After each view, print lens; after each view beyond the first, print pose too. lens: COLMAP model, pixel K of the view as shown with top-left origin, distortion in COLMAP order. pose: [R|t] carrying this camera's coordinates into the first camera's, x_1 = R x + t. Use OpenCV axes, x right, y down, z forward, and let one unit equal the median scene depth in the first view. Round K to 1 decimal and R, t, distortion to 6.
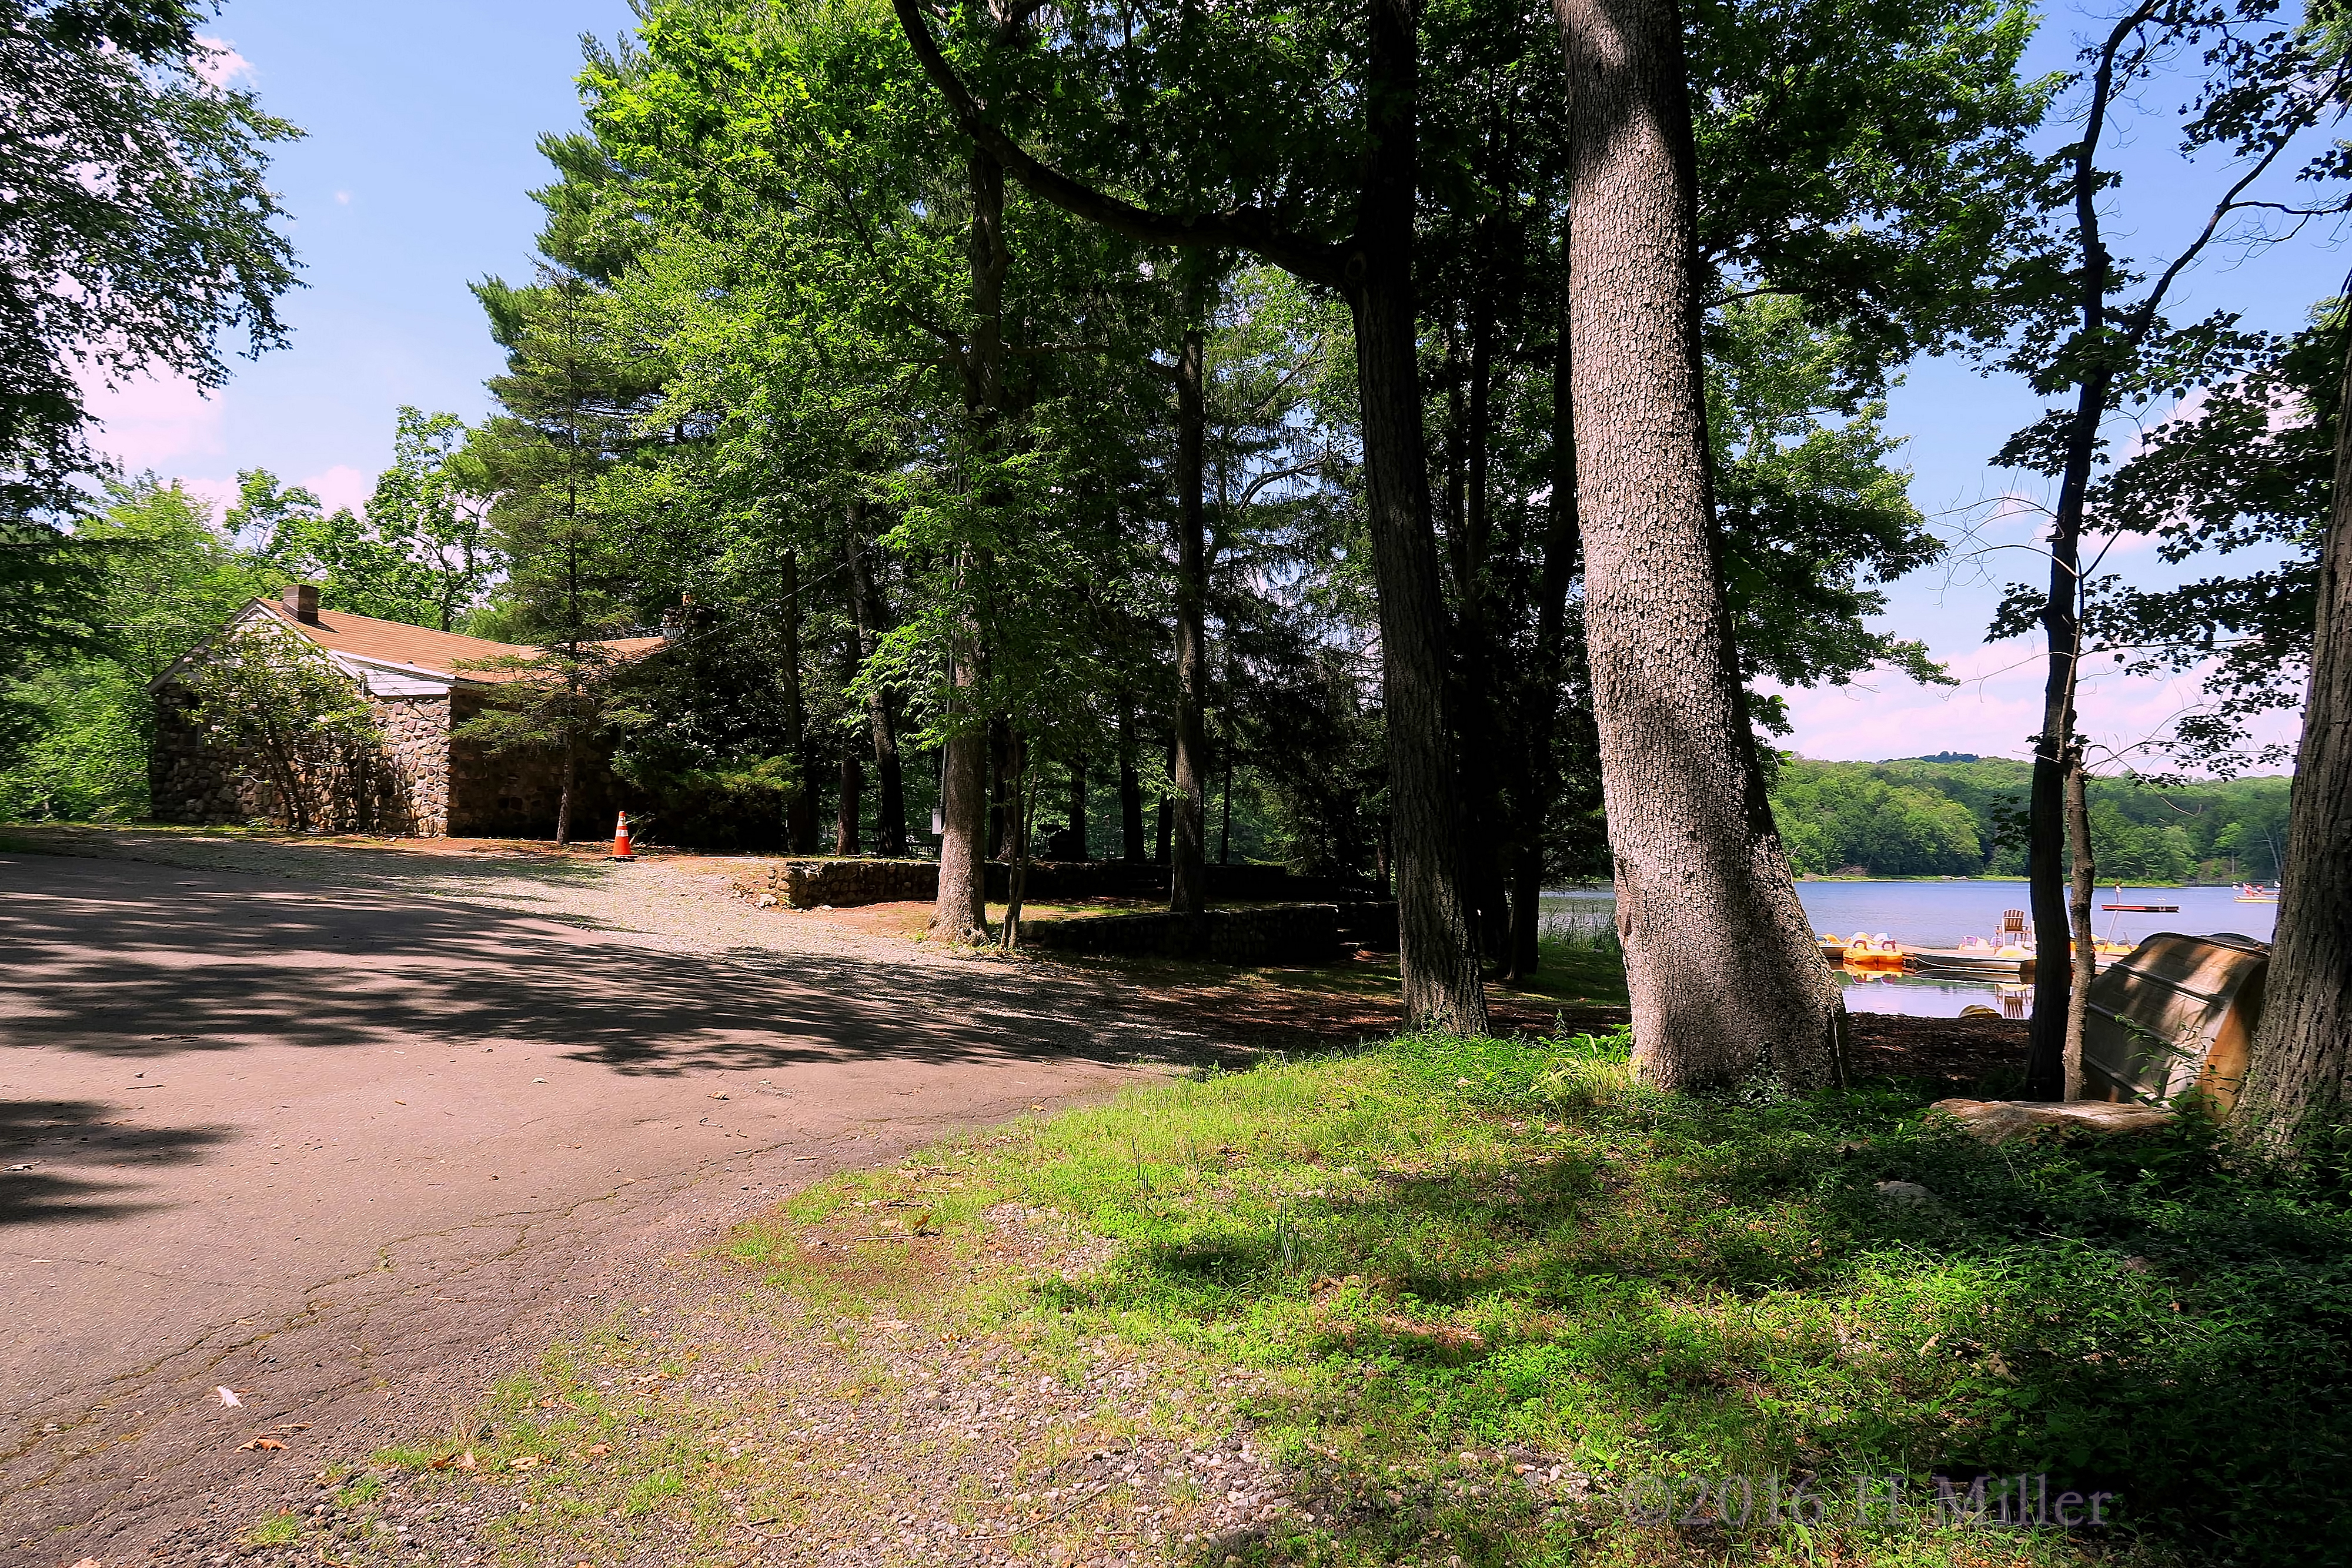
lens RADIAL K [[1705.6, 0, 1172.7], [0, 1705.6, 838.9], [0, 0, 1]] dist [0.000111, 0.002546]
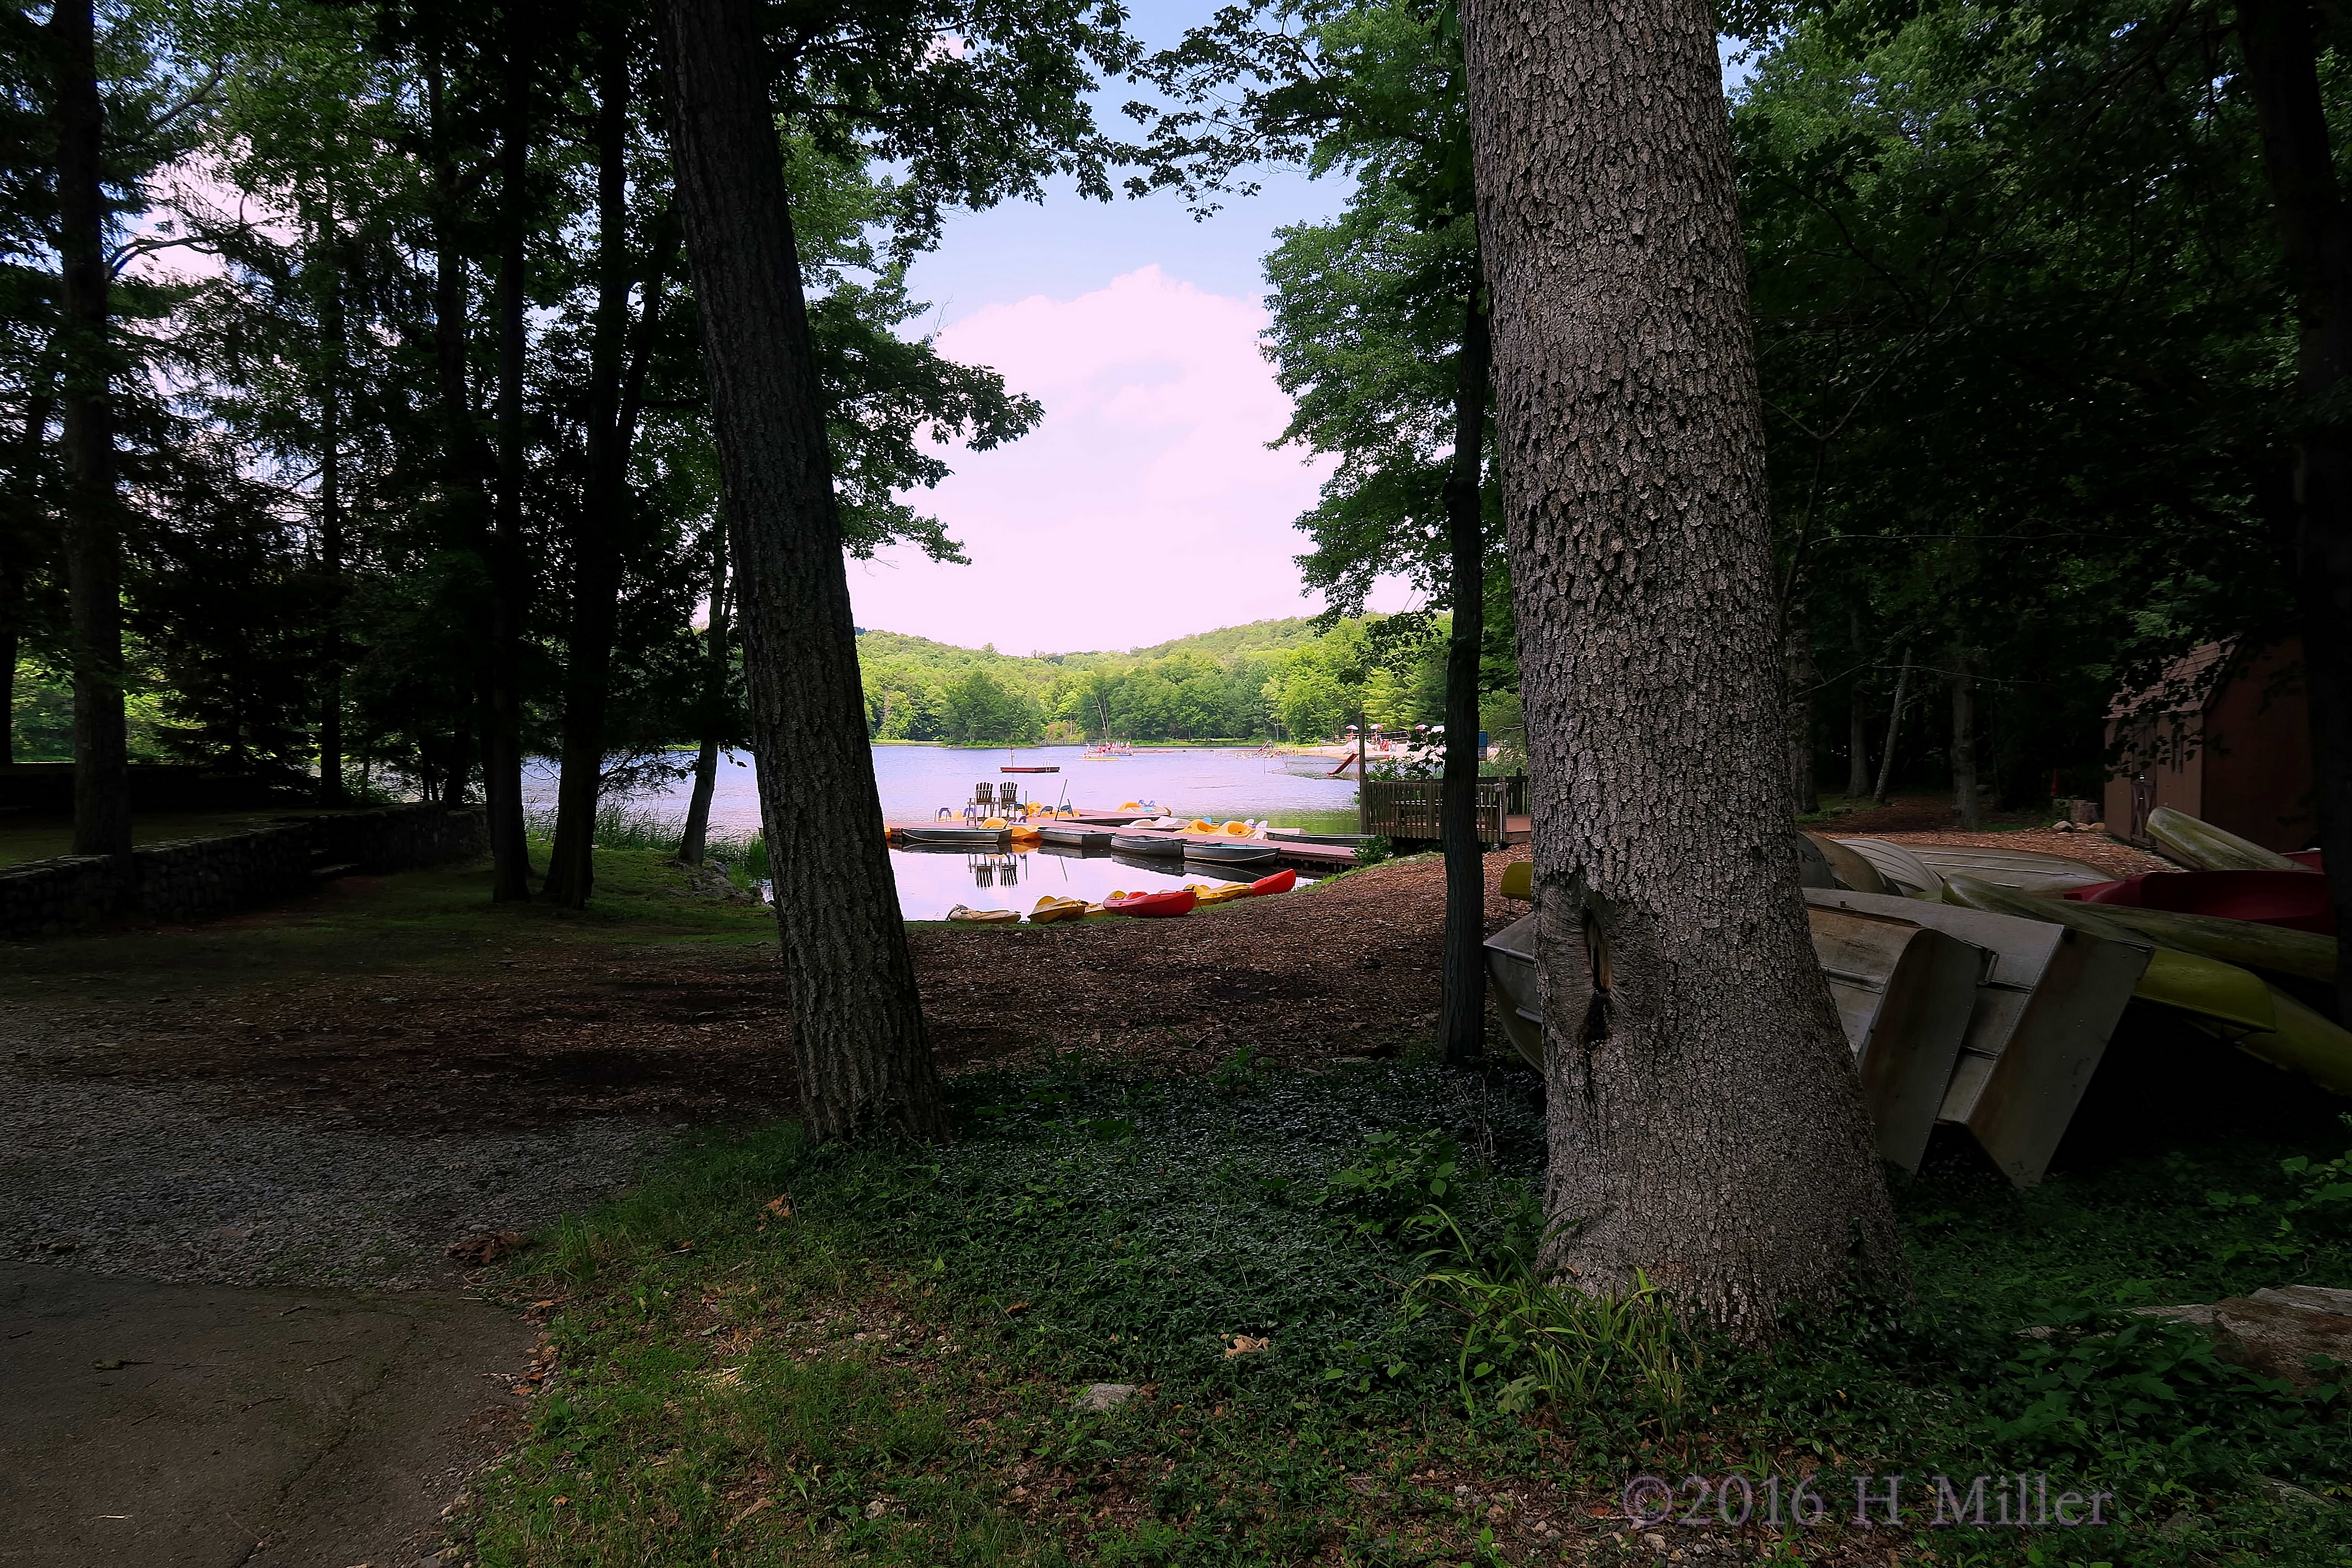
lens RADIAL K [[1673.3, 0, 1176.0], [0, 1673.3, 784.0], [0, 0, 1]] dist [-0.000525, 0.000898]
pose [[0.801753, -0.035134, 0.596622, -0.067735], [0.006548, 0.998727, 0.050015, -0.023573], [-0.597619, -0.036193, 0.800963, 0.323111]]
